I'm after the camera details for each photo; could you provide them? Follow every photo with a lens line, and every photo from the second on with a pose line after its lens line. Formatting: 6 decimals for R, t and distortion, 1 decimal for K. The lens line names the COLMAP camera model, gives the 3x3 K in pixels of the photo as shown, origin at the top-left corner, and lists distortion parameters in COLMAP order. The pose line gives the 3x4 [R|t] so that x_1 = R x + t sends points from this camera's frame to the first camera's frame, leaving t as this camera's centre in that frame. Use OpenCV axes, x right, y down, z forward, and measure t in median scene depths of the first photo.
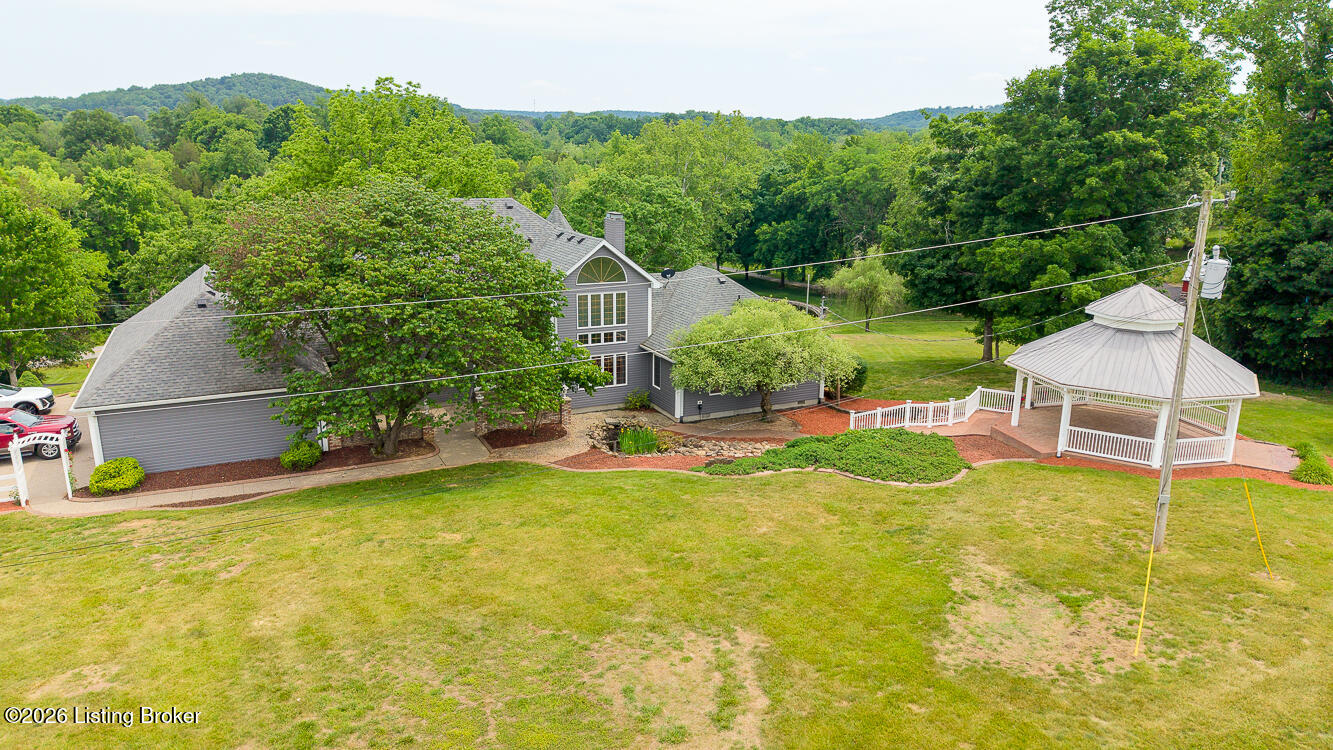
lens RADIAL K [[895.6, 0, 665.8], [0, 895.6, 362.9], [0, 0, 1]] dist [0.049216, -0.048125]
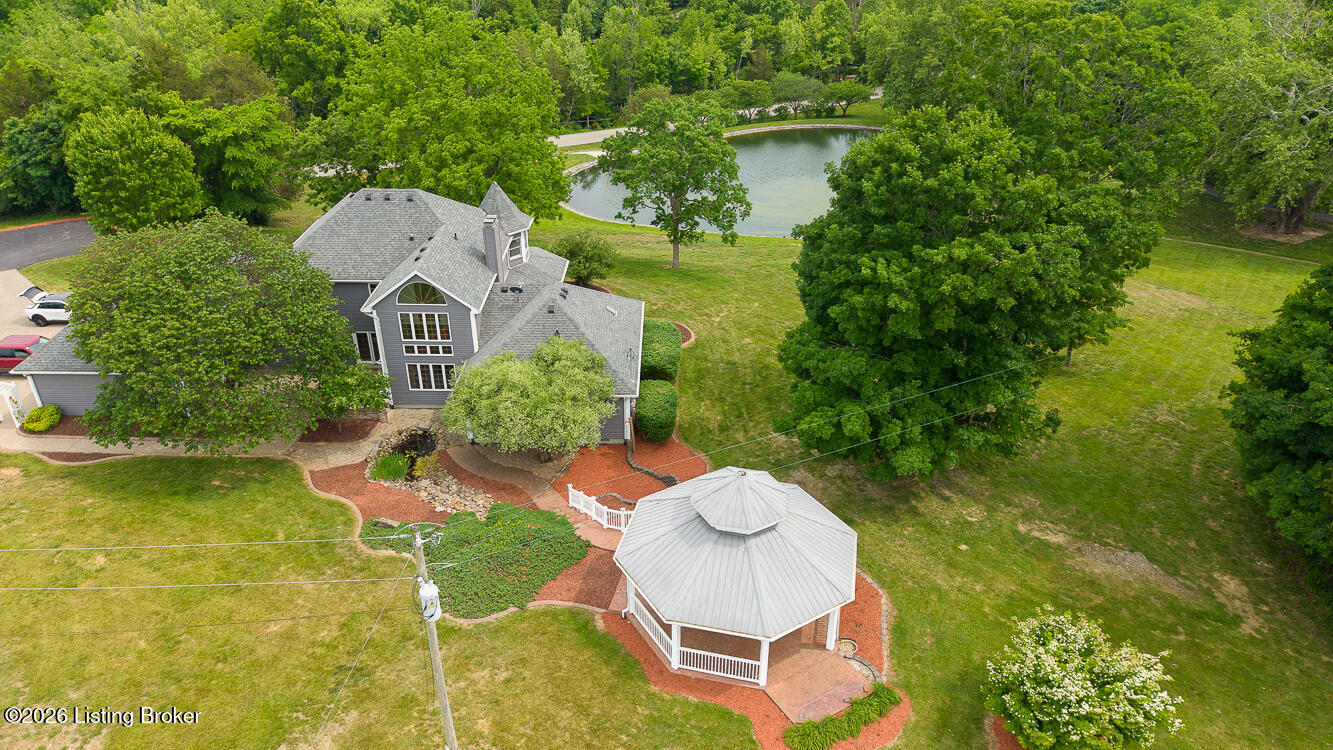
lens RADIAL K [[895.6, 0, 665.8], [0, 895.6, 362.9], [0, 0, 1]] dist [0.049216, -0.048125]
pose [[0.890533, 0.211045, -0.403002, 0.661797], [-0.096119, 0.953169, 0.286759, -0.370364], [0.444648, -0.216632, 0.869114, 0.164248]]
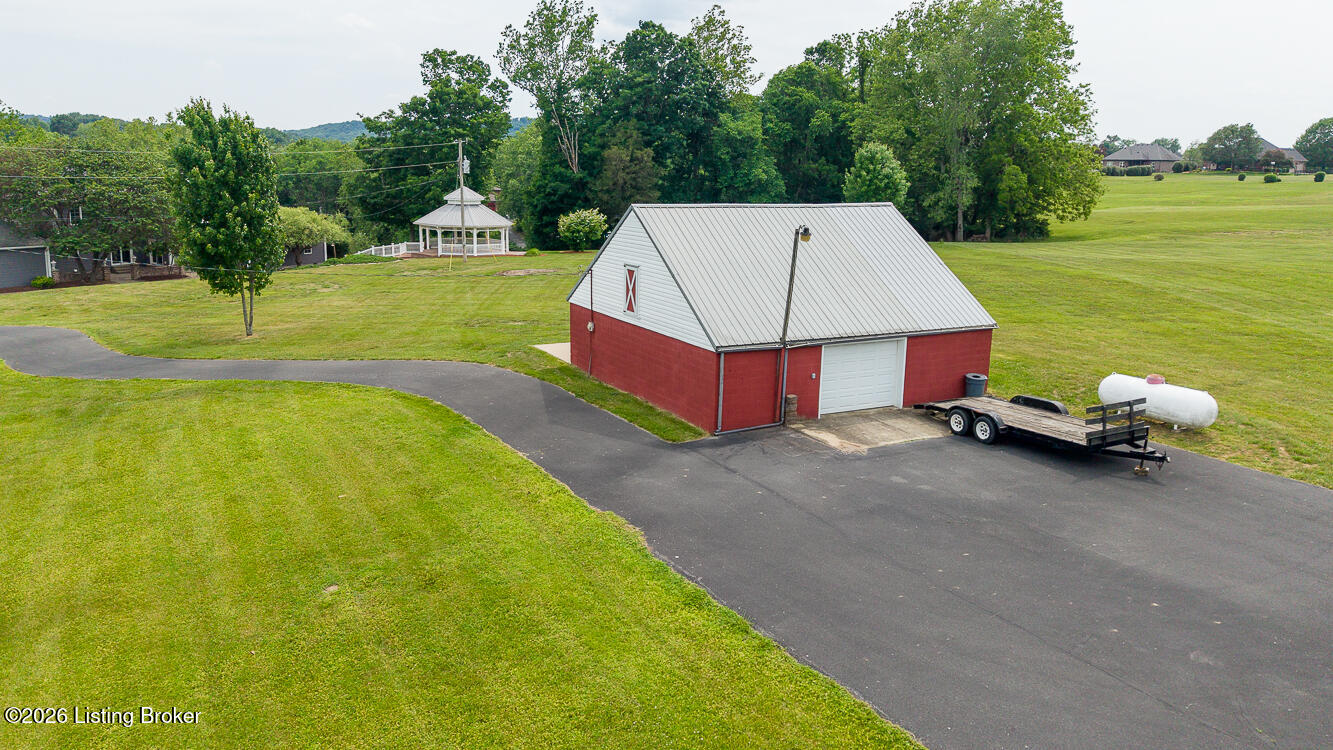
lens RADIAL K [[895.6, 0, 665.8], [0, 895.6, 362.9], [0, 0, 1]] dist [0.049216, -0.048125]
pose [[0.824796, -0.104088, 0.555767, -0.345005], [0.115833, 0.993169, 0.014104, 0.337864], [-0.553438, 0.052743, 0.831219, -1.062289]]
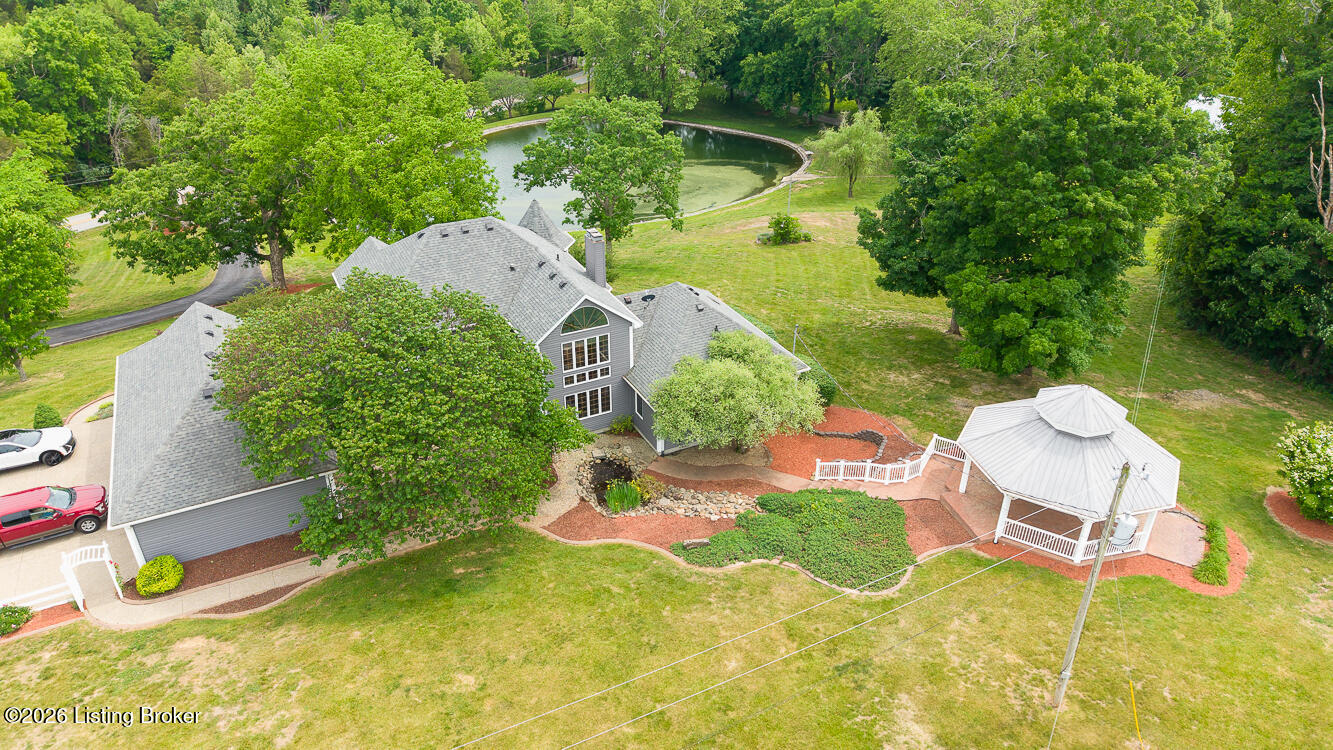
lens RADIAL K [[895.6, 0, 665.8], [0, 895.6, 362.9], [0, 0, 1]] dist [0.049216, -0.048125]
pose [[0.999786, -0.014174, 0.015060, 0.006530], [0.009584, 0.962822, 0.269967, -0.337323], [-0.018326, -0.269765, 0.962752, -0.016735]]
